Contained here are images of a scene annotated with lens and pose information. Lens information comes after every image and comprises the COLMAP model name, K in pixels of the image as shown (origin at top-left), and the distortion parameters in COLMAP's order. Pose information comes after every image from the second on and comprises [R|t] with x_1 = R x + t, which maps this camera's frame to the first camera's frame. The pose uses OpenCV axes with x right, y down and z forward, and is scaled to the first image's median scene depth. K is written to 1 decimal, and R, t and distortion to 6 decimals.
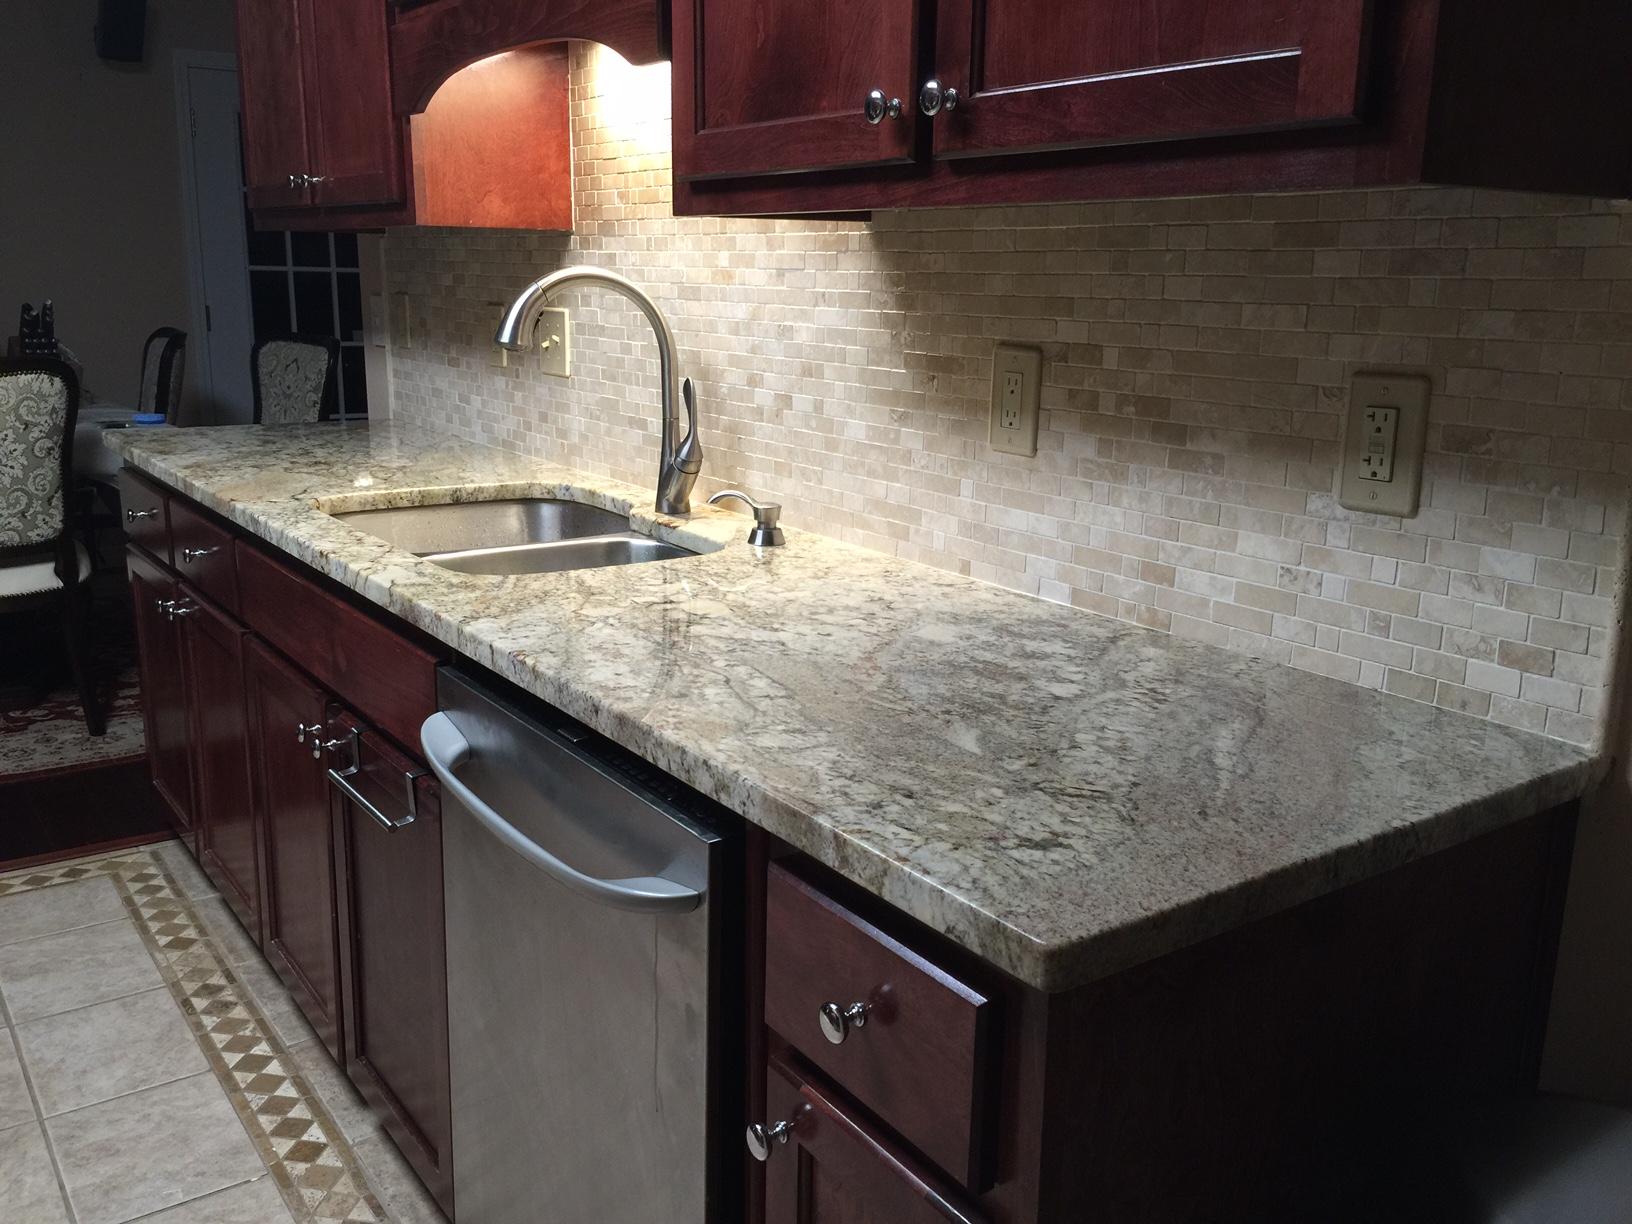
lens RADIAL K [[1419.4, 0, 816.0], [0, 1419.4, 612.0], [0, 0, 1]] dist [-0.007176, -0.009531]
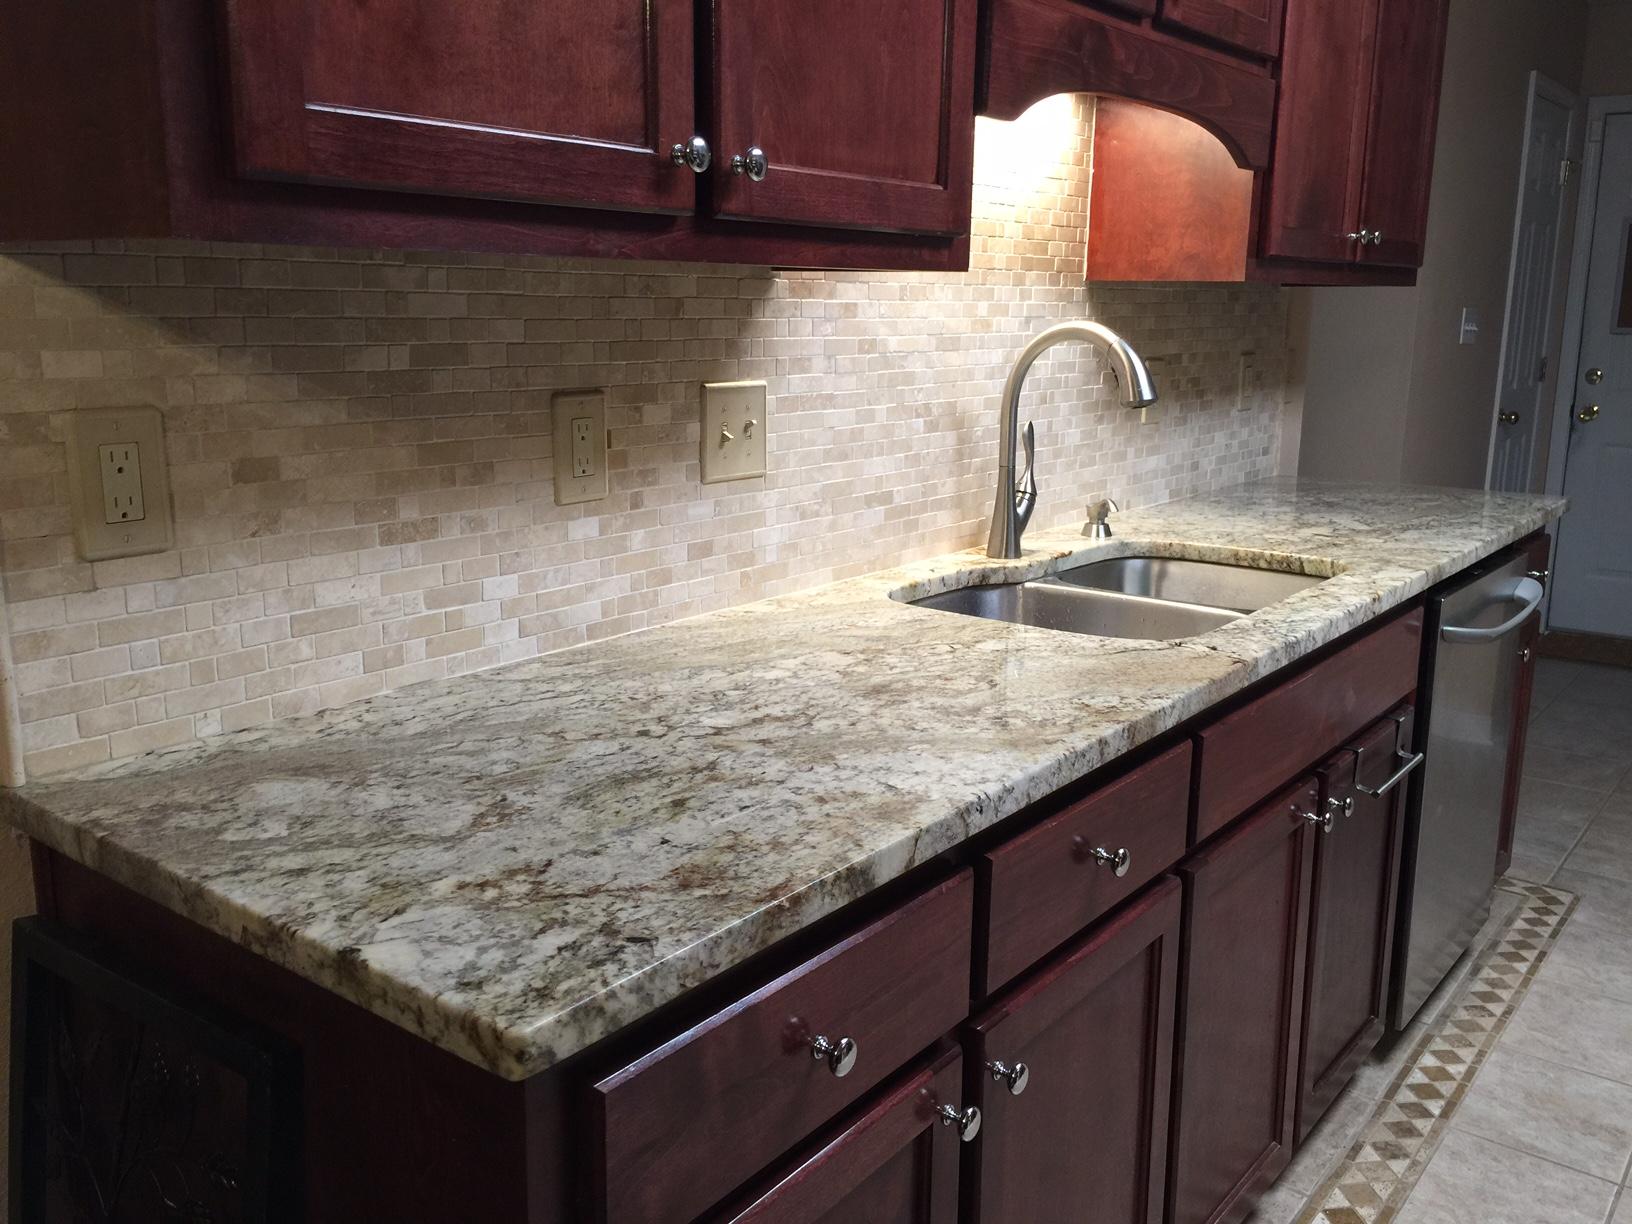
lens RADIAL K [[1419.4, 0, 816.0], [0, 1419.4, 612.0], [0, 0, 1]] dist [-0.007176, -0.009531]
pose [[-0.292532, -0.222536, 0.930002, -1.047711], [0.212763, 0.933020, 0.290183, -0.368613], [-0.932286, 0.282757, -0.225590, 1.408790]]
